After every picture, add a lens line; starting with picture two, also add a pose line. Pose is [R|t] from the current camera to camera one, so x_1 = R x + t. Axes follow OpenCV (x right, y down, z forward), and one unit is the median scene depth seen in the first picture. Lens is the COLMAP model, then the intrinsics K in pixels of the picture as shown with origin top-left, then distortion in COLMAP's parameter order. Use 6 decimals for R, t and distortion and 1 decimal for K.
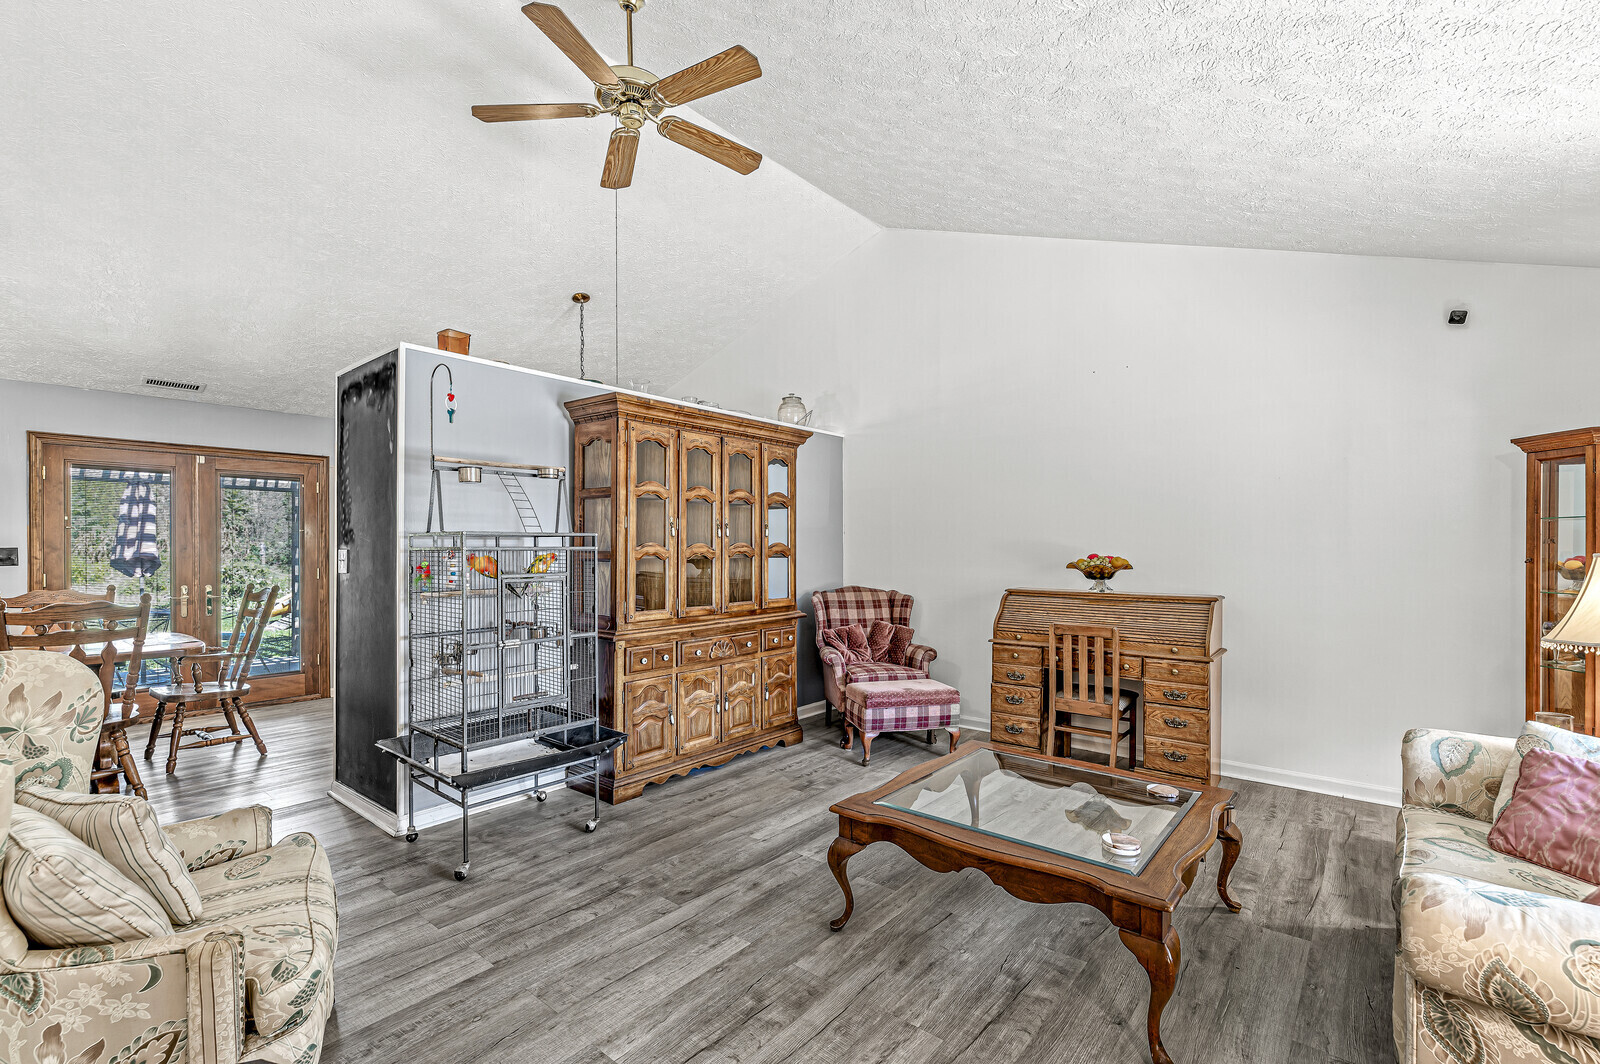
lens RADIAL K [[699.1, 0, 805.1], [0, 699.1, 555.2], [0, 0, 1]] dist [-0.004061, 0.000898]
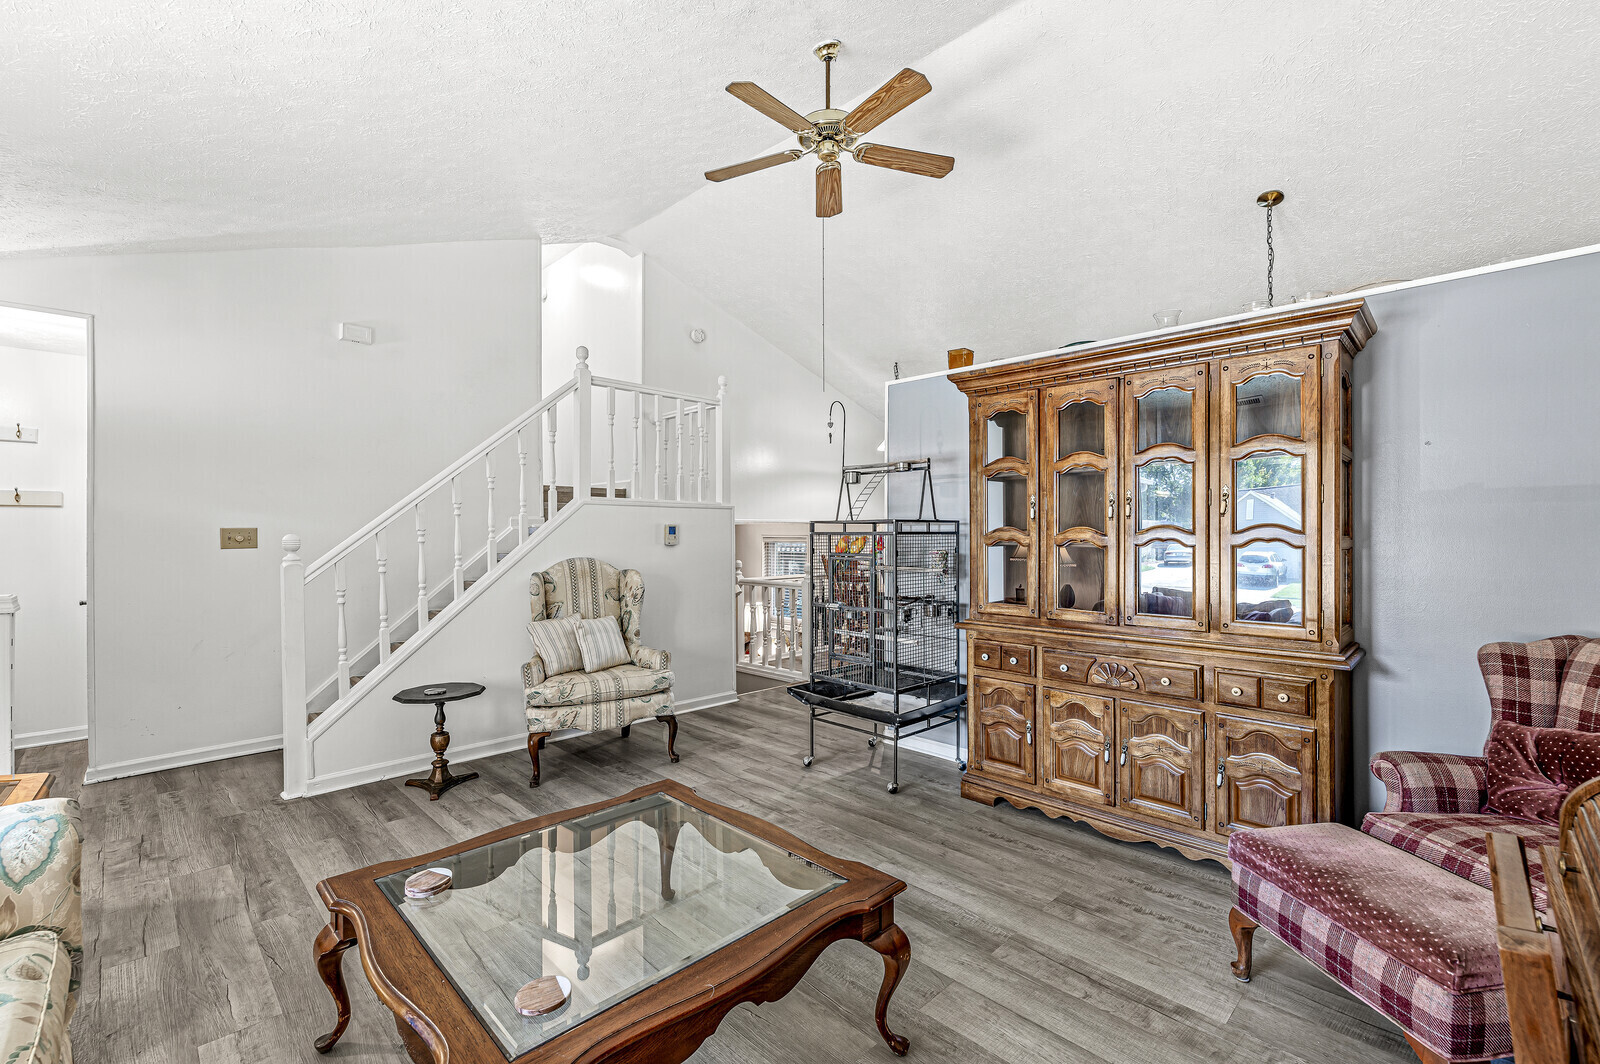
lens RADIAL K [[699.1, 0, 798.0], [0, 699.1, 528.8], [0, 0, 1]] dist [-0.004061, 0.000898]
pose [[-0.100722, -0.000840, -0.994914, 0.665773], [-0.011005, 0.999939, 0.000270, -0.012445], [0.994854, 0.010976, -0.100725, 0.806415]]
